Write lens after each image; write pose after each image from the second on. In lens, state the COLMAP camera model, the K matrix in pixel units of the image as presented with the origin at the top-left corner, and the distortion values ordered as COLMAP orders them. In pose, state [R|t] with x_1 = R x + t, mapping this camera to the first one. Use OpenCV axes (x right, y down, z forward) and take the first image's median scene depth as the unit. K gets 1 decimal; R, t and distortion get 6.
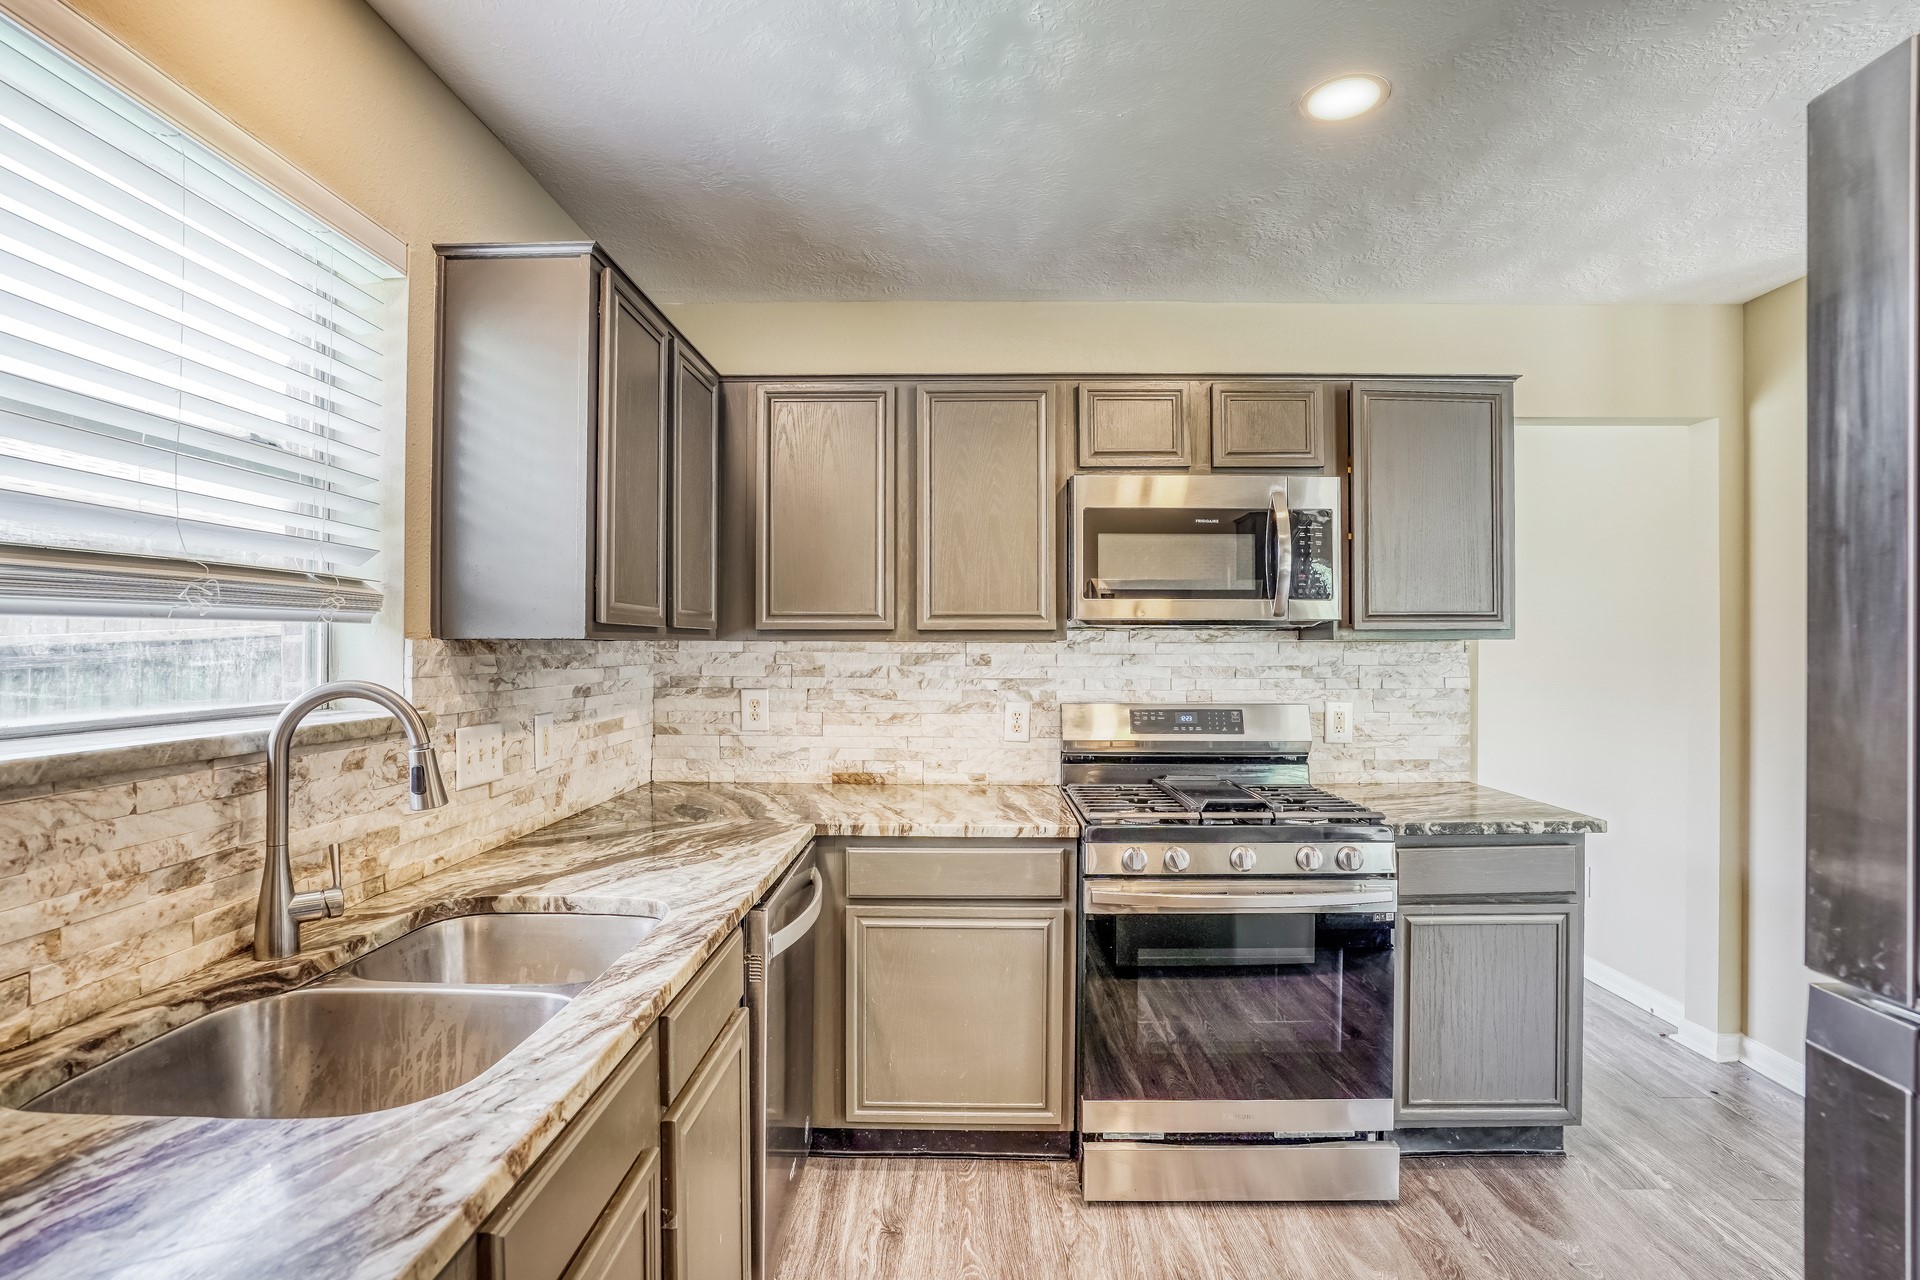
lens RADIAL K [[917.7, 0, 960.0], [0, 917.7, 640.0], [0, 0, 1]] dist [-0.034162, 0.001264]
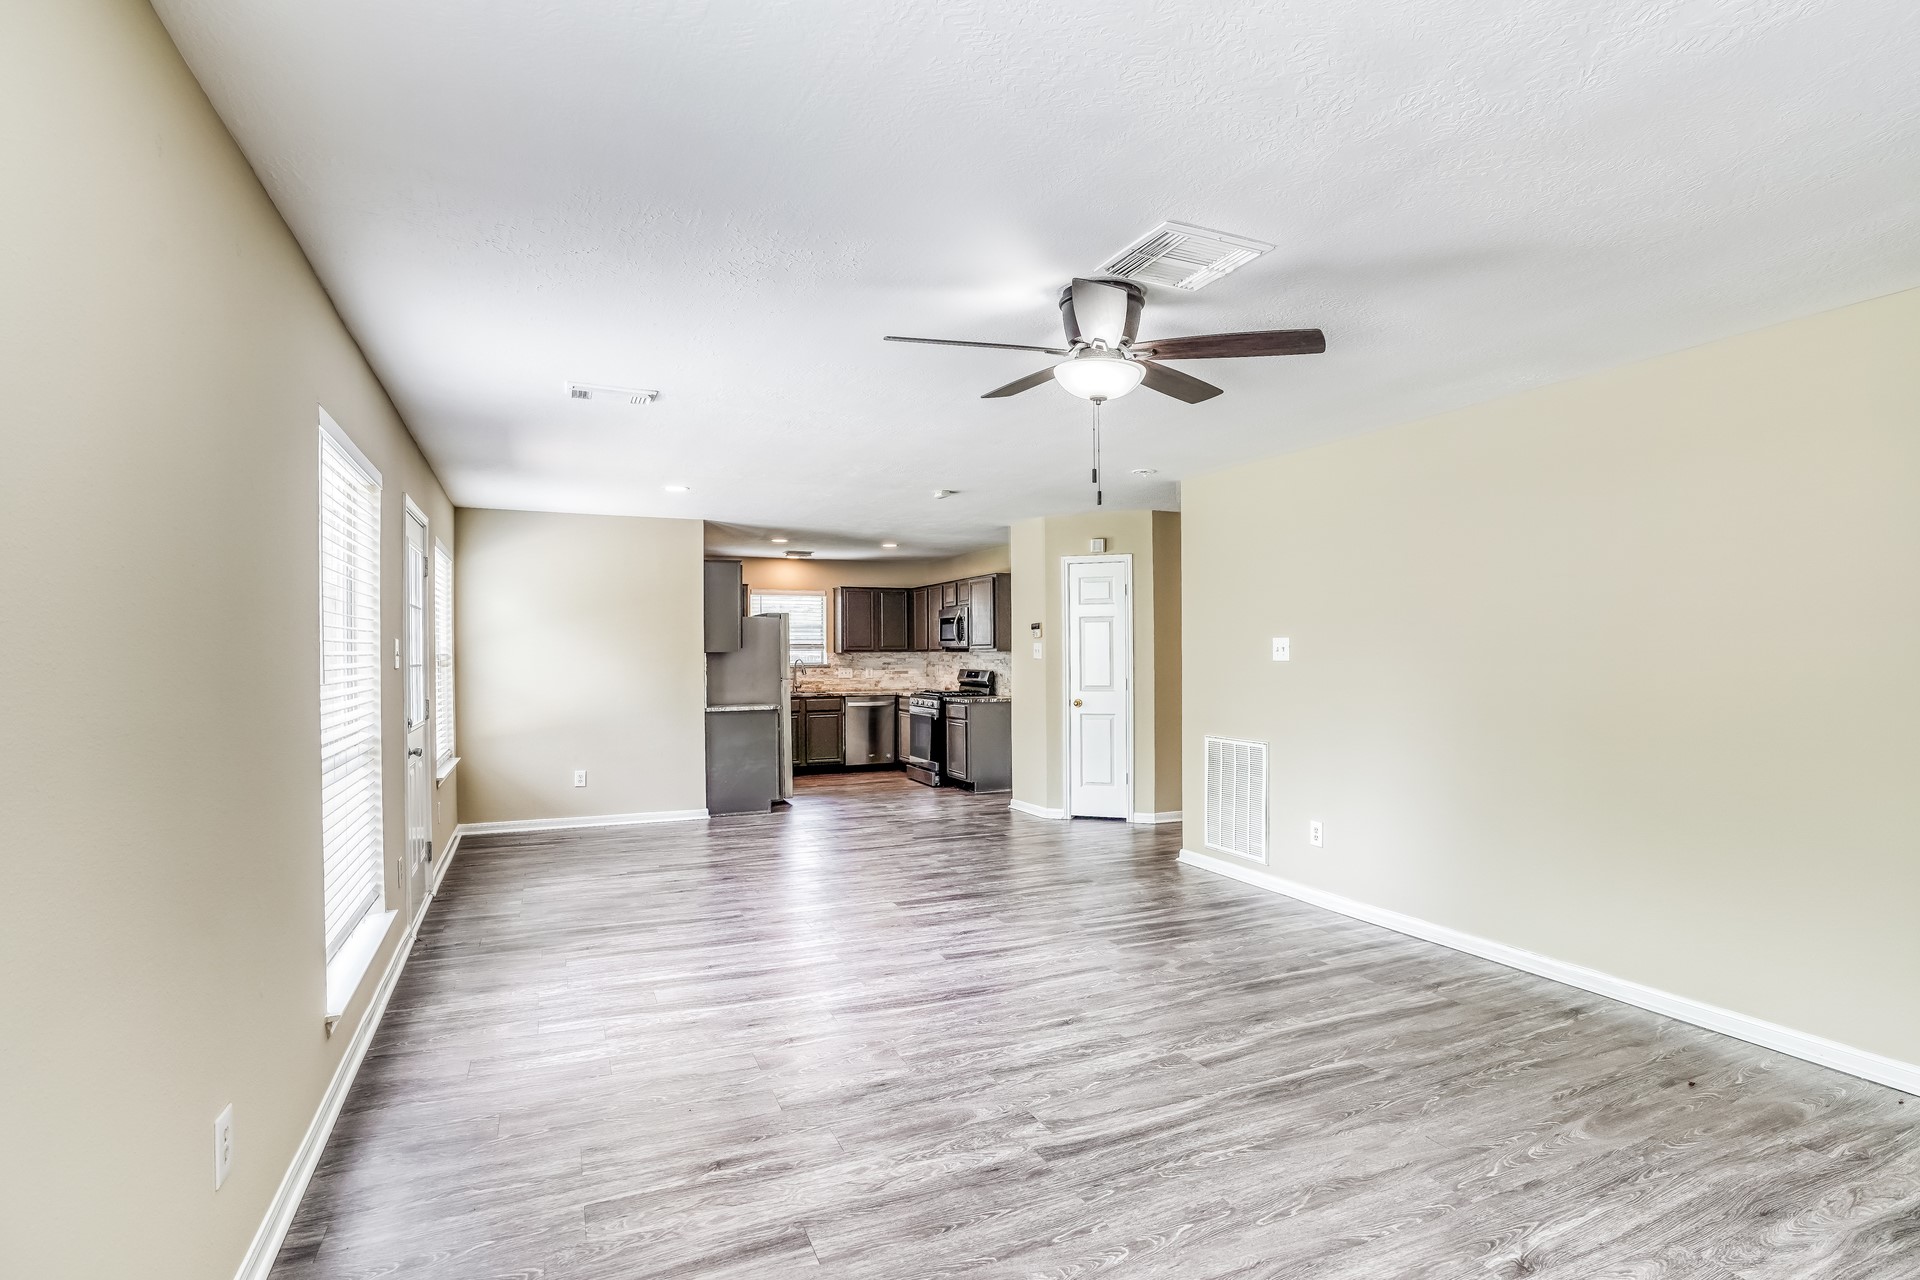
lens RADIAL K [[917.7, 0, 960.0], [0, 917.7, 640.0], [0, 0, 1]] dist [-0.034162, 0.001264]
pose [[0.412163, -0.013736, -0.911007, 3.512142], [0.013484, 0.999869, -0.008975, -0.012801], [0.911010, -0.008585, 0.412294, -0.526867]]
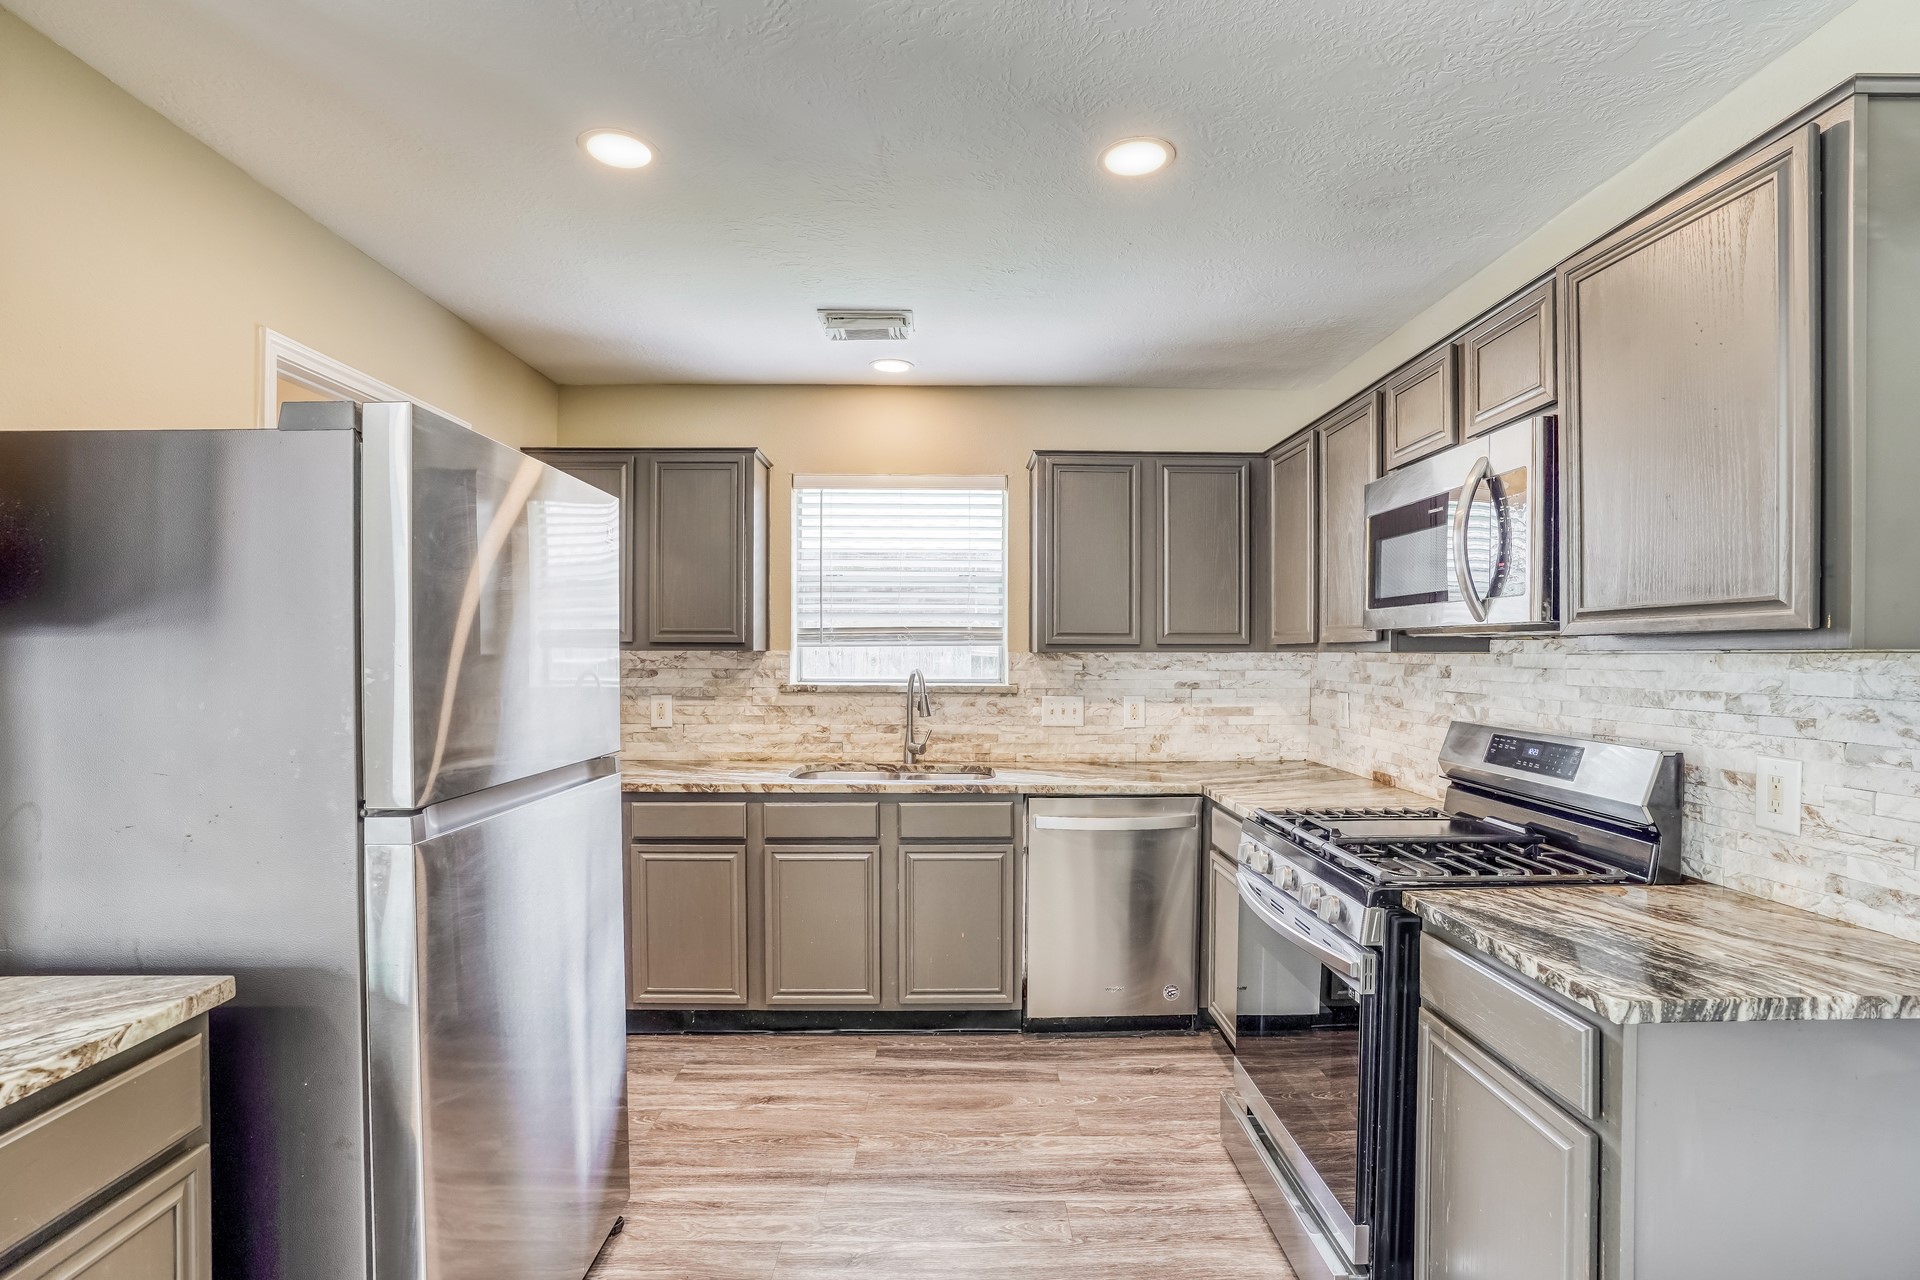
lens RADIAL K [[917.7, 0, 960.0], [0, 917.7, 640.0], [0, 0, 1]] dist [-0.034162, 0.001264]
pose [[0.022511, -0.013139, -0.999660, 1.001312], [0.006619, 0.999894, -0.012993, -0.002354], [0.999725, -0.006324, 0.022596, 0.499546]]
